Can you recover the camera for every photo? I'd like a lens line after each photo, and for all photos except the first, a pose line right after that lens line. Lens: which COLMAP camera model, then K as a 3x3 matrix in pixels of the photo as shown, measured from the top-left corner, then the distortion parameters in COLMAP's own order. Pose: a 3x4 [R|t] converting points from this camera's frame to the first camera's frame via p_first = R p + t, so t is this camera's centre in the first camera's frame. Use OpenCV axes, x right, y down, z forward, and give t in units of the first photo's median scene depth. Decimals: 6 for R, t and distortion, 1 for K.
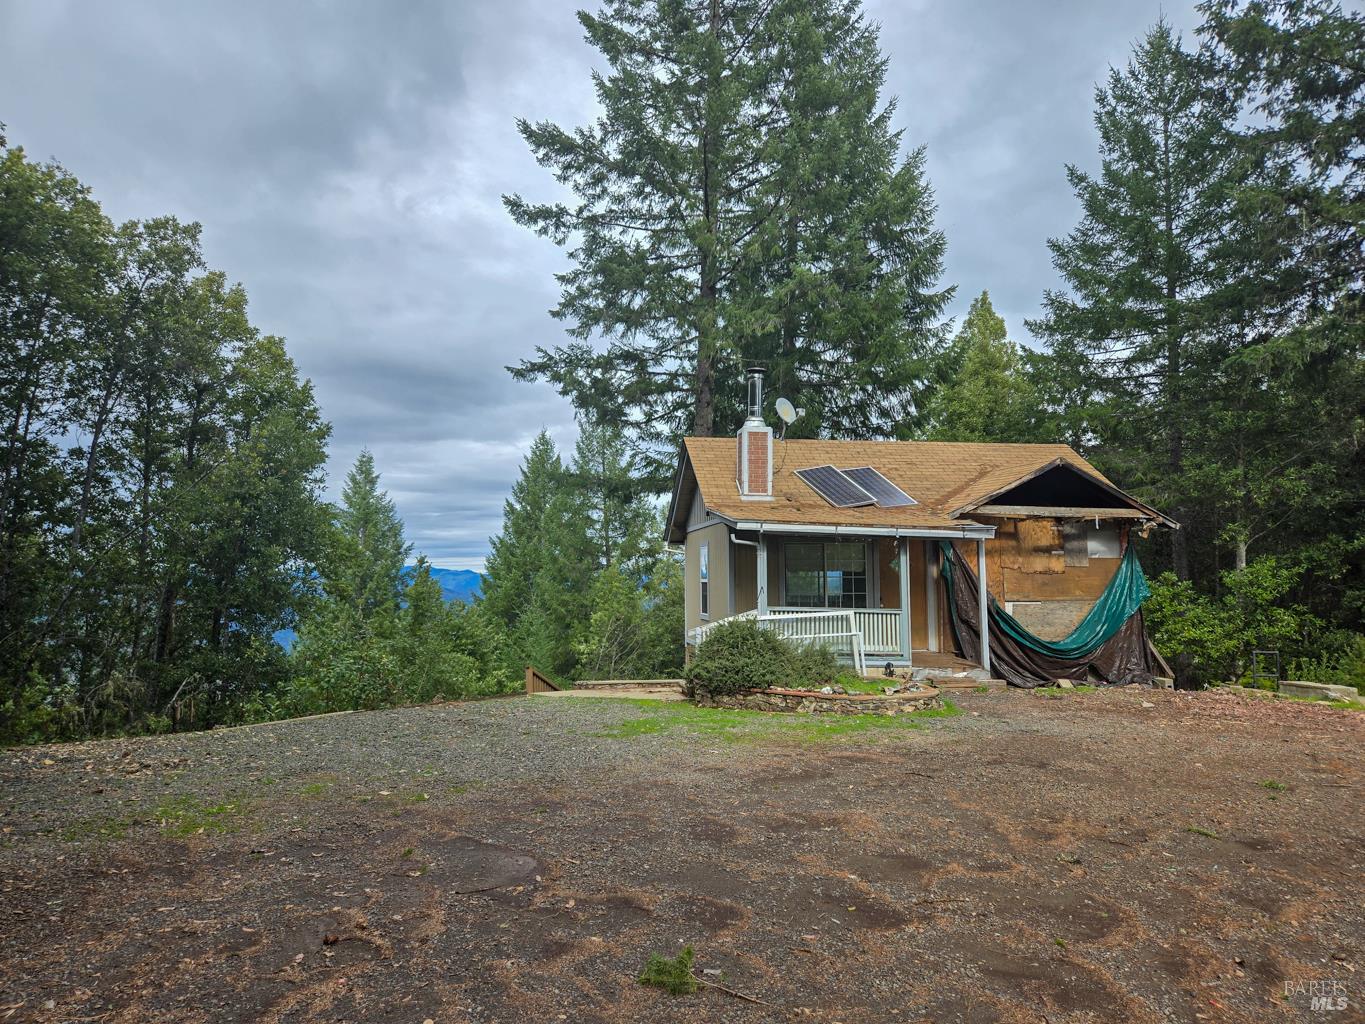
lens RADIAL K [[908.2, 0, 671.4], [0, 908.2, 515.8], [0, 0, 1]] dist [0.073053, -0.057358]
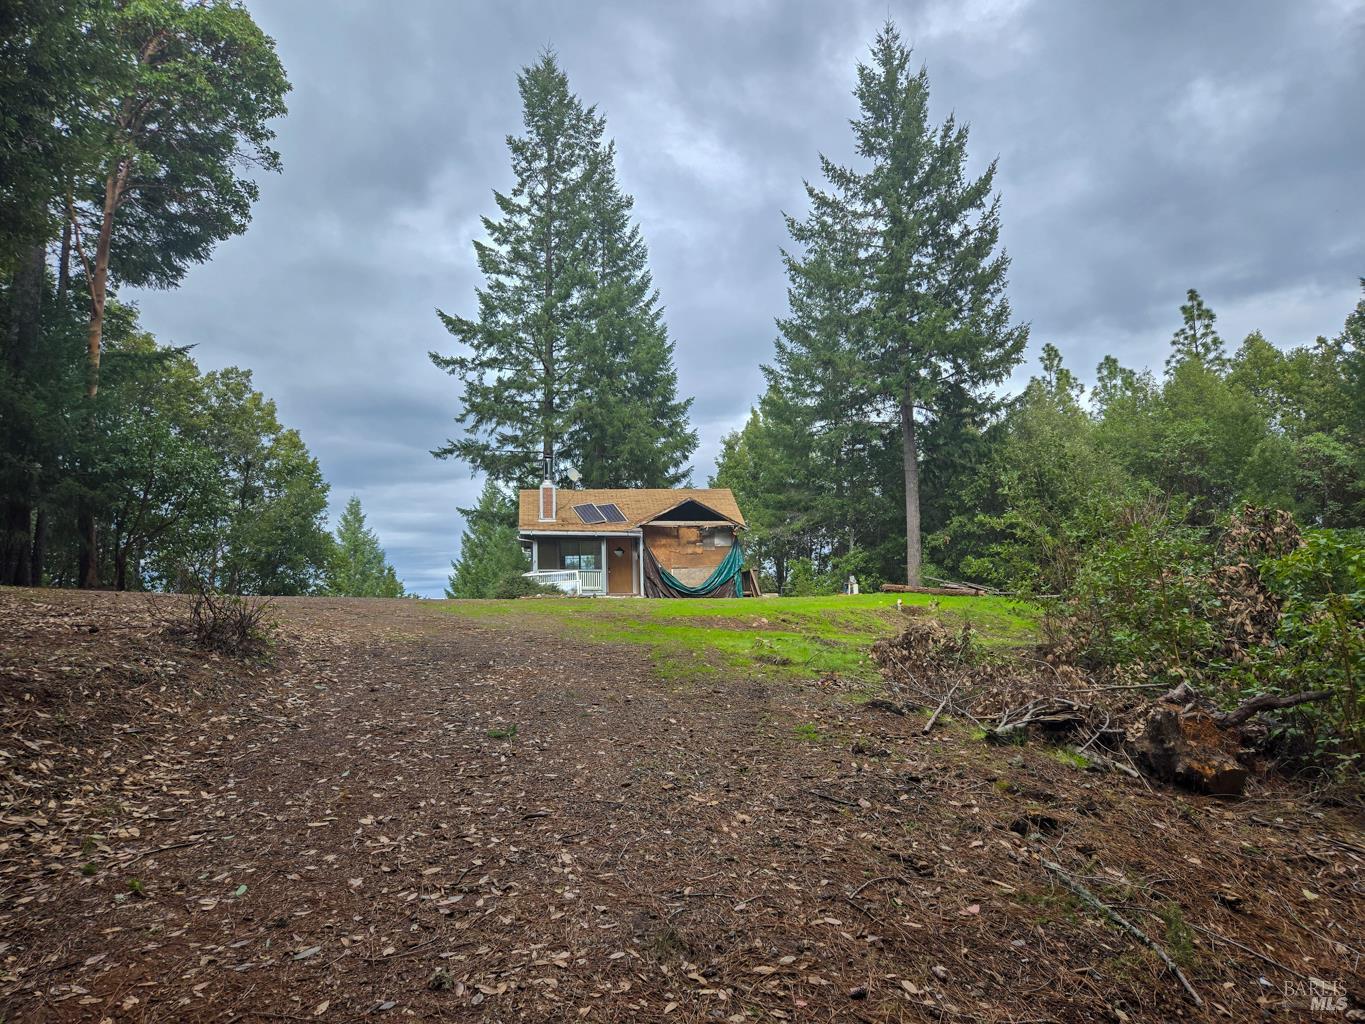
lens RADIAL K [[908.2, 0, 680.8], [0, 908.2, 525.6], [0, 0, 1]] dist [0.073053, -0.057358]
pose [[0.999565, -0.024992, 0.015639, 0.334318], [0.025395, 0.999336, -0.026115, 0.048396], [-0.014976, 0.026501, 0.999537, -0.946094]]
